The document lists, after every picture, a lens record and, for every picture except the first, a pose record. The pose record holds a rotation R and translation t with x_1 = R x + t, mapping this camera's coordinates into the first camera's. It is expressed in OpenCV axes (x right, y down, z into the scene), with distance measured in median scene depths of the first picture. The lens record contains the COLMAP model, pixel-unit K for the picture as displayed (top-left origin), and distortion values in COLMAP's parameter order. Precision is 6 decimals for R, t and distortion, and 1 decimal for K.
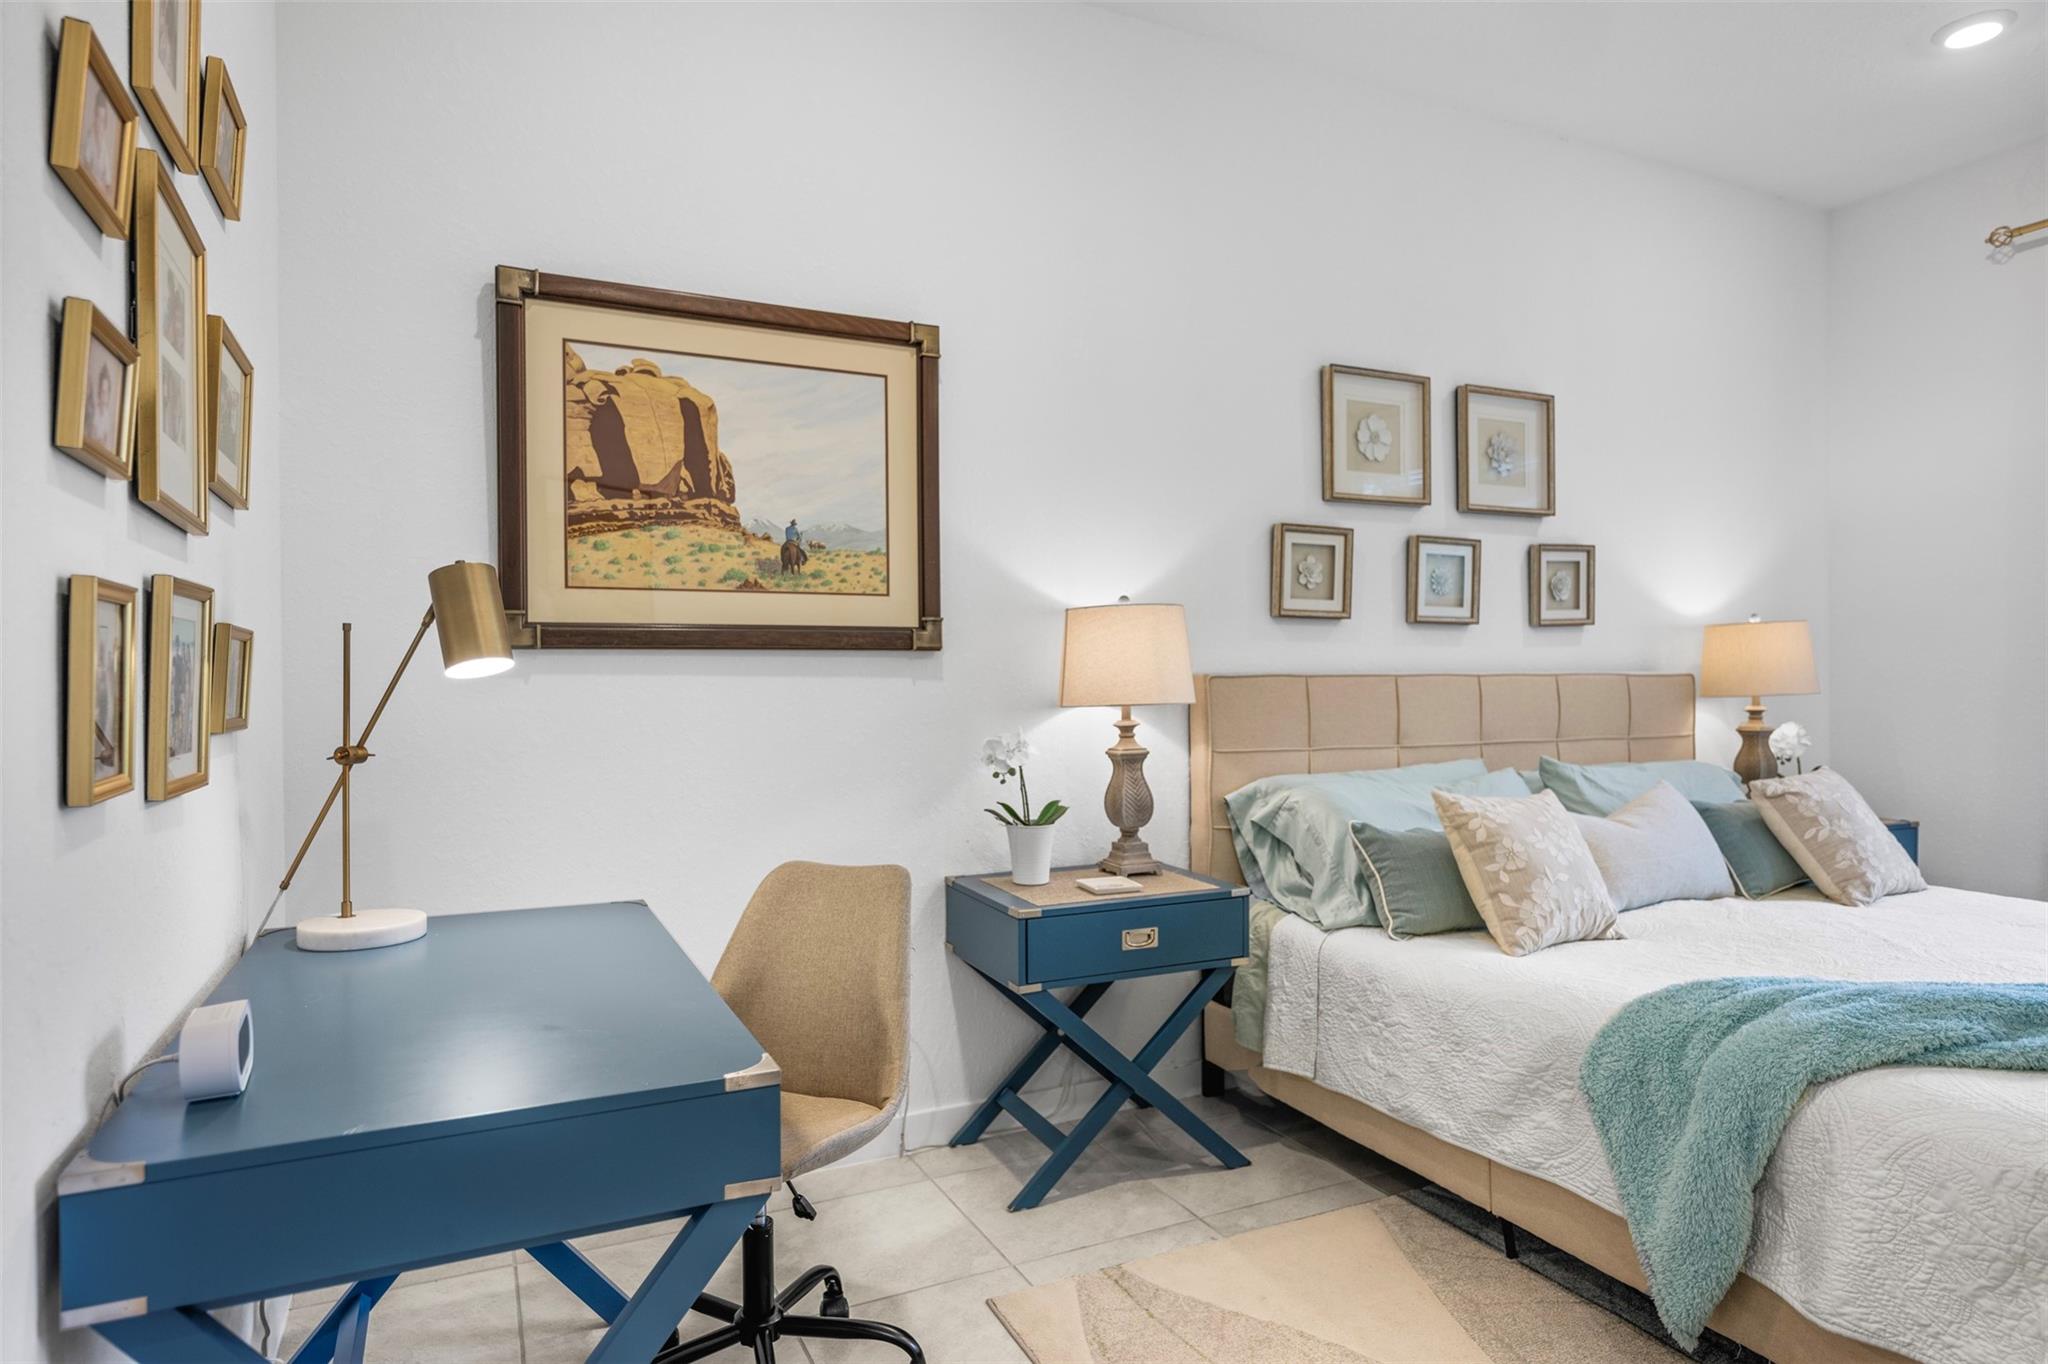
lens RADIAL K [[1188.5, 0, 1032.0], [0, 1188.5, 681.7], [0, 0, 1]] dist [-0.004465, -0.000349]
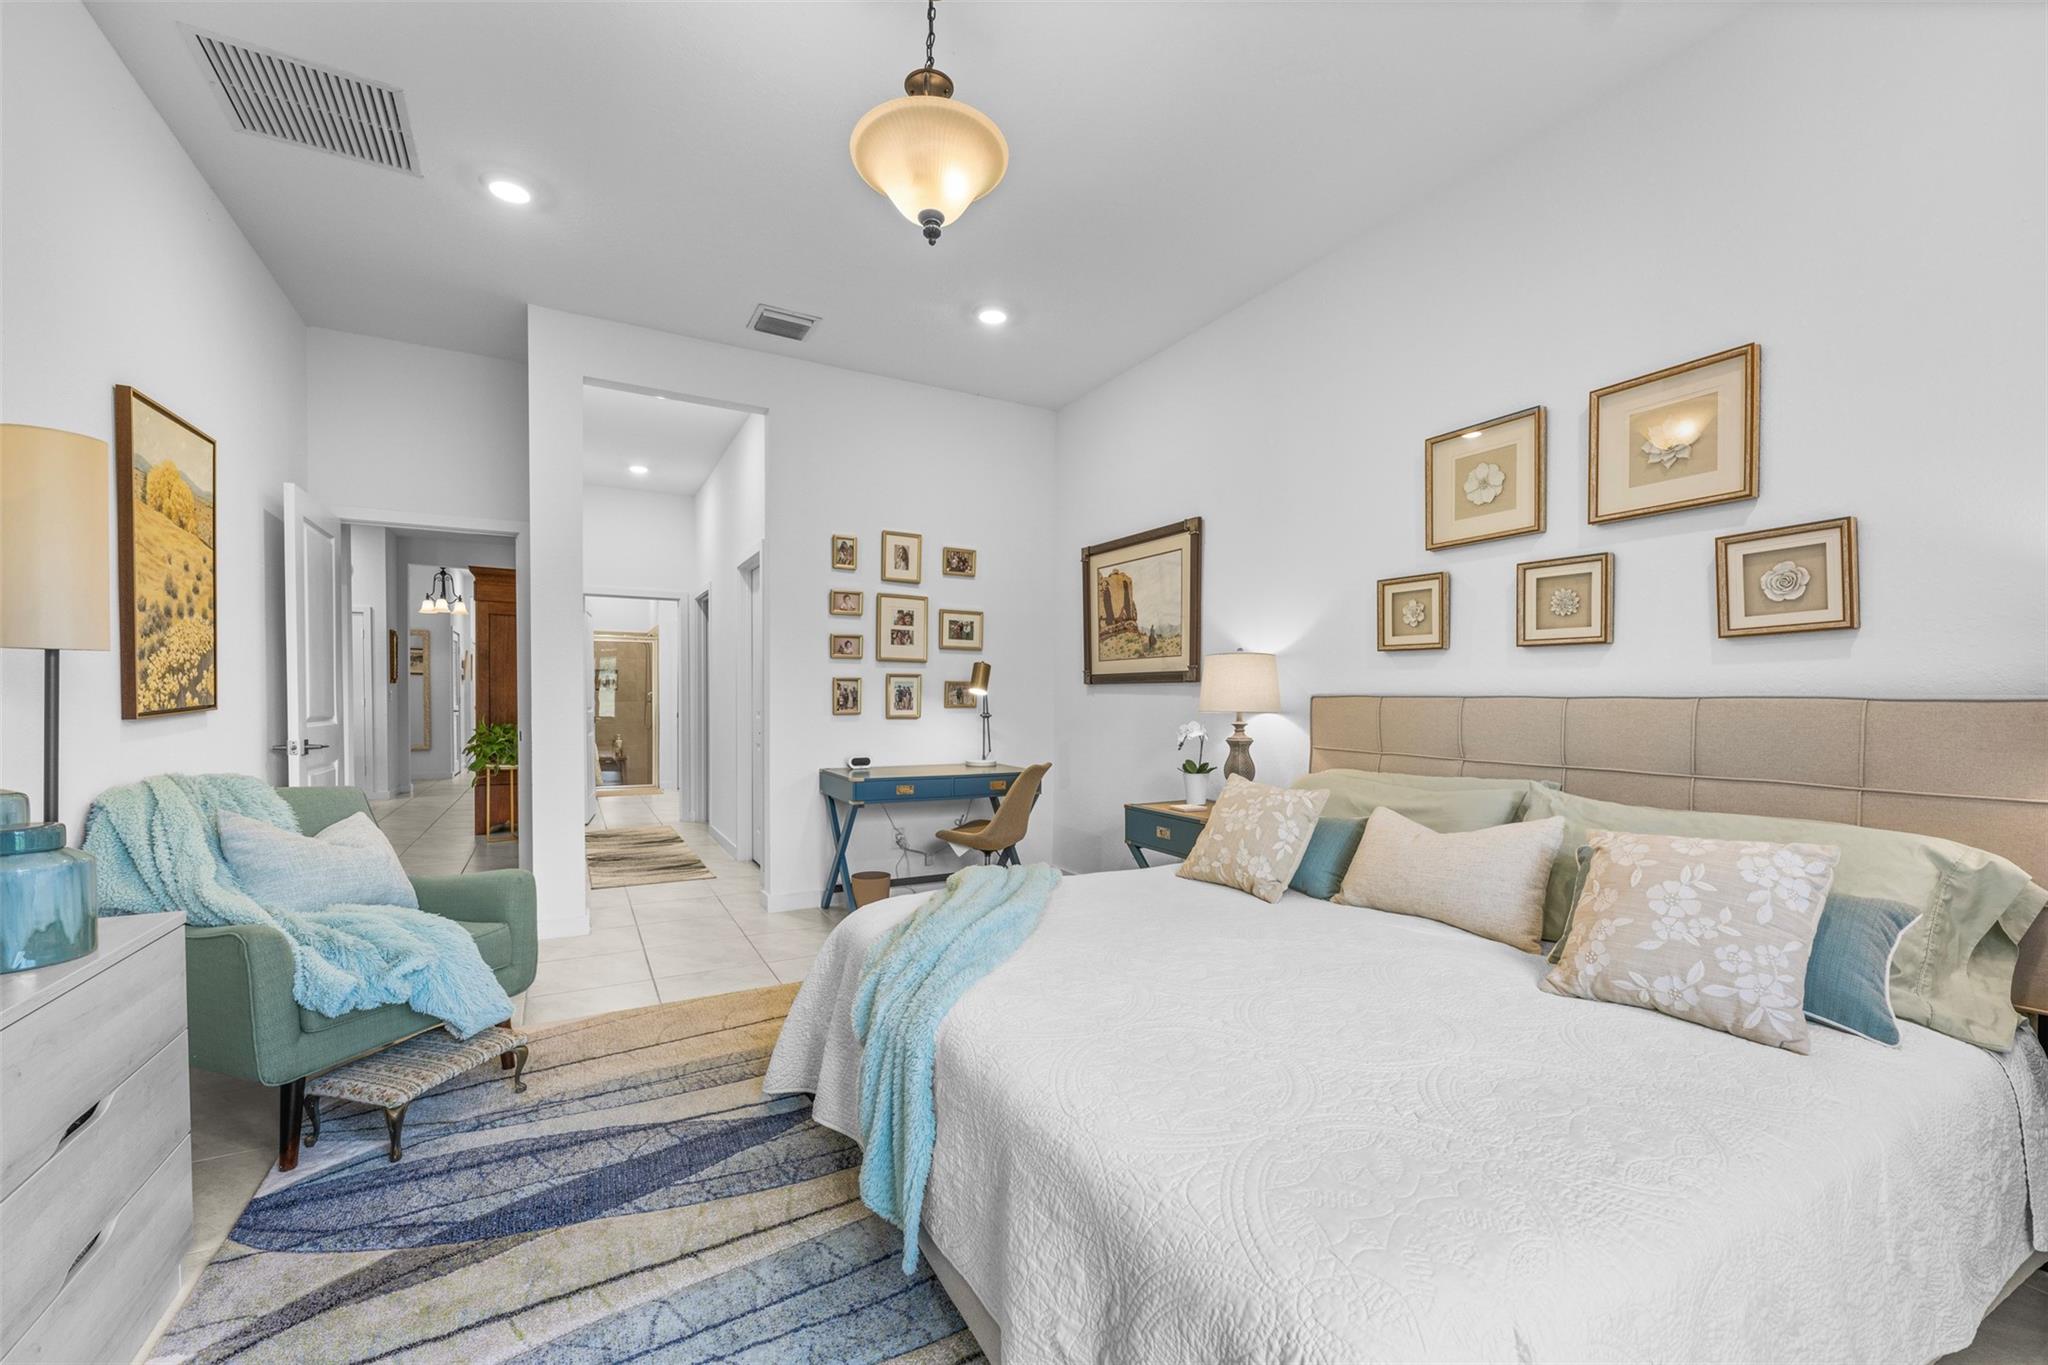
lens RADIAL K [[817.0, 0, 1055.1], [0, 817.0, 714.7], [0, 0, 1]] dist [-0.001724, 0.000306]
pose [[0.087161, 0.026487, -0.995842, 1.323585], [-0.008363, 0.999631, 0.025856, -0.005795], [0.996159, 0.006075, 0.087350, 0.689994]]
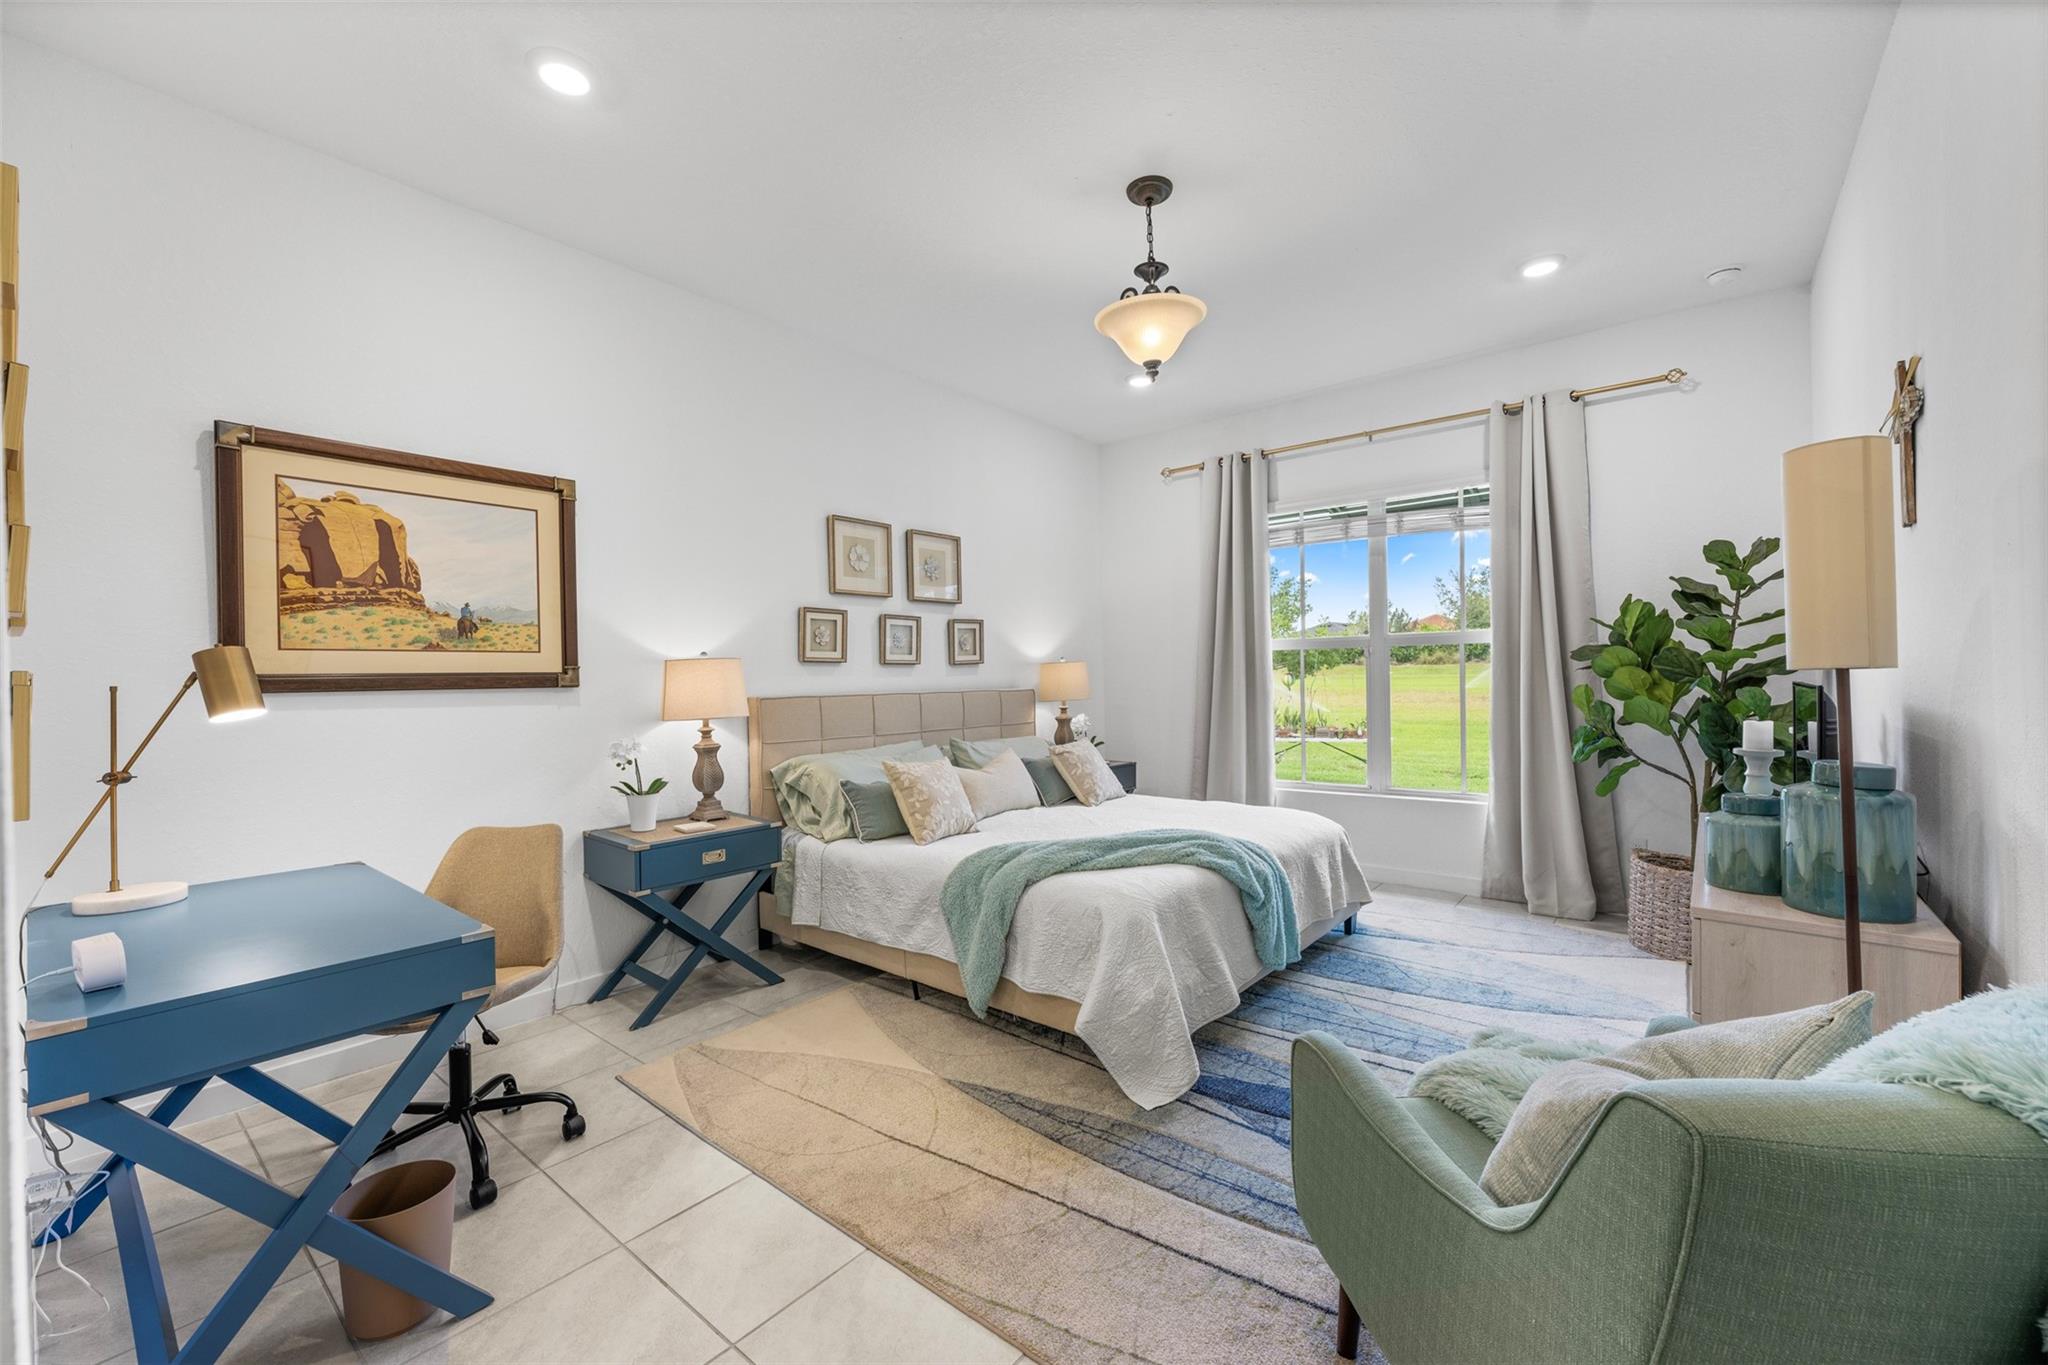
lens RADIAL K [[817.0, 0, 1022.7], [0, 817.0, 679.3], [0, 0, 1]] dist [-0.001724, 0.000306]
pose [[0.909269, -0.010525, 0.416075, 0.008534], [0.013147, 0.999908, -0.003436, -0.026679], [-0.416000, 0.008594, 0.909324, -0.237207]]
